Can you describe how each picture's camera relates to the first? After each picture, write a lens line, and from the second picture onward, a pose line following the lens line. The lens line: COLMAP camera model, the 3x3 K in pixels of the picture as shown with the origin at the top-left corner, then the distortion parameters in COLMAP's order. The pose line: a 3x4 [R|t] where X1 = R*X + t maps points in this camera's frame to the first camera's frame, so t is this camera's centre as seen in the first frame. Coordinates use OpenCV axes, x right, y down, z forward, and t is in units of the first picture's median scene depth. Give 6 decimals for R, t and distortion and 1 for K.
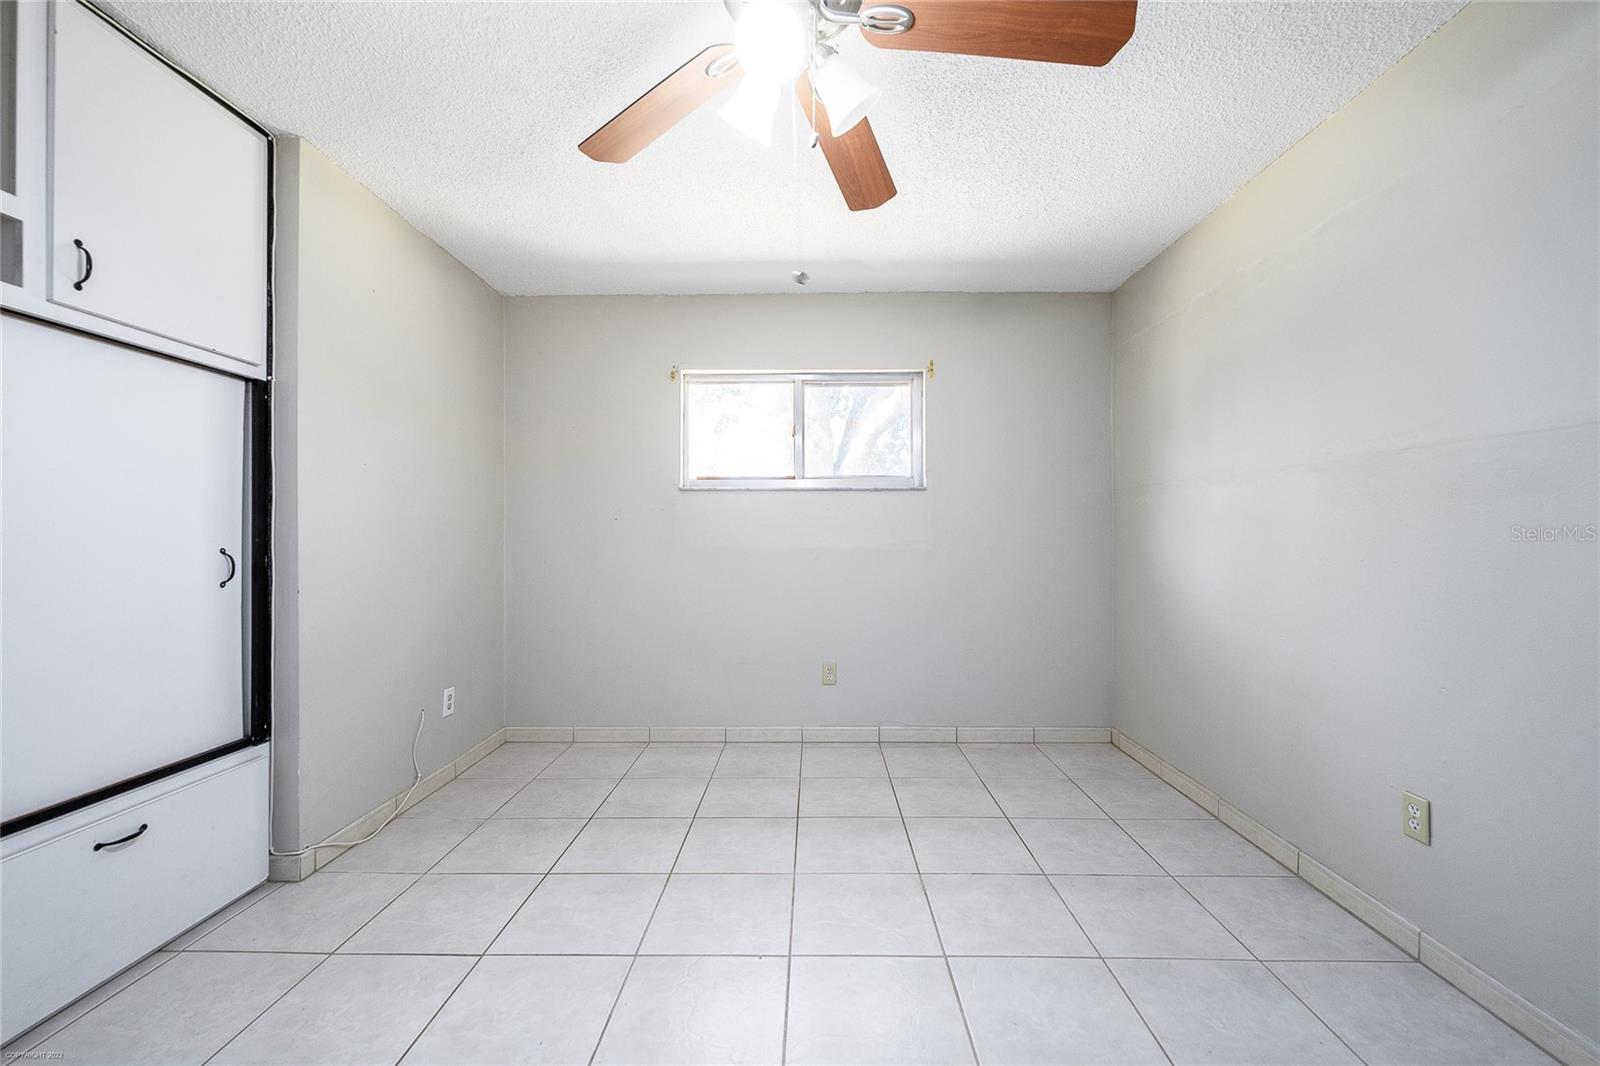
lens RADIAL K [[645.9, 0, 802.1], [0, 645.9, 533.7], [0, 0, 1]] dist [0.000396, 0.000577]
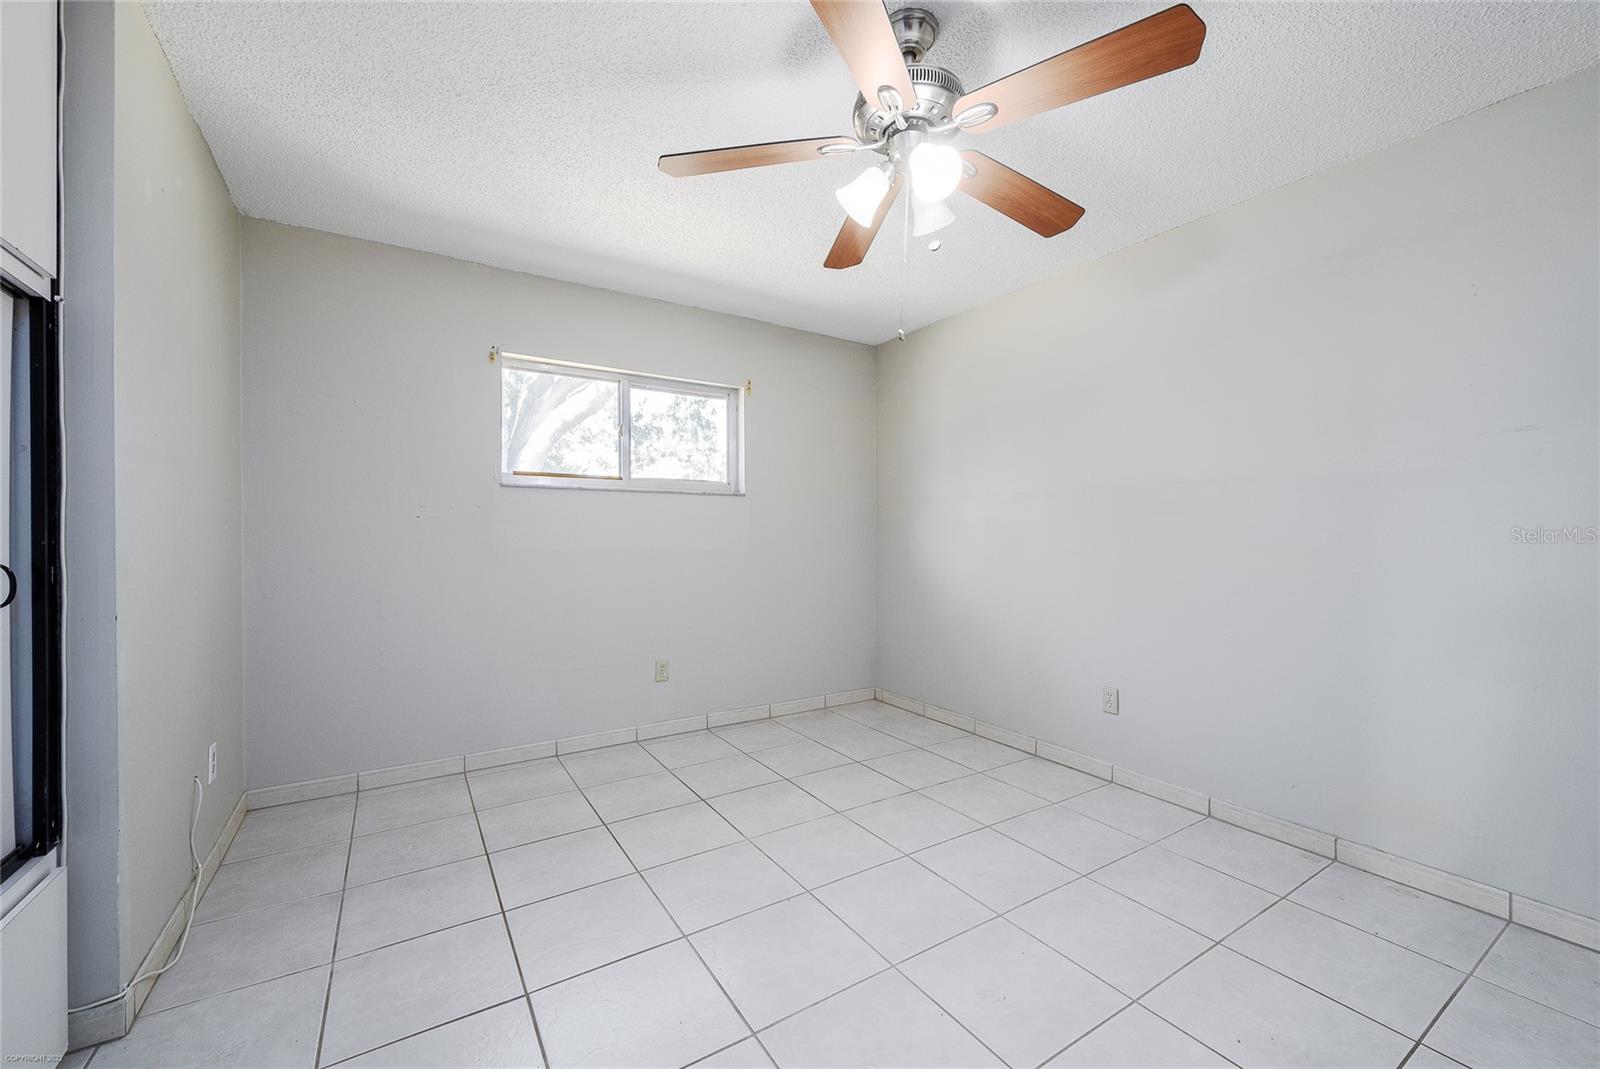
lens RADIAL K [[645.9, 0, 825.1], [0, 645.9, 537.7], [0, 0, 1]] dist [0.000396, 0.000577]
pose [[0.824478, 0.000660, 0.565894, -0.328144], [-0.003127, 0.999989, 0.003388, 0.000326], [-0.565886, -0.004563, 0.824471, 0.003361]]
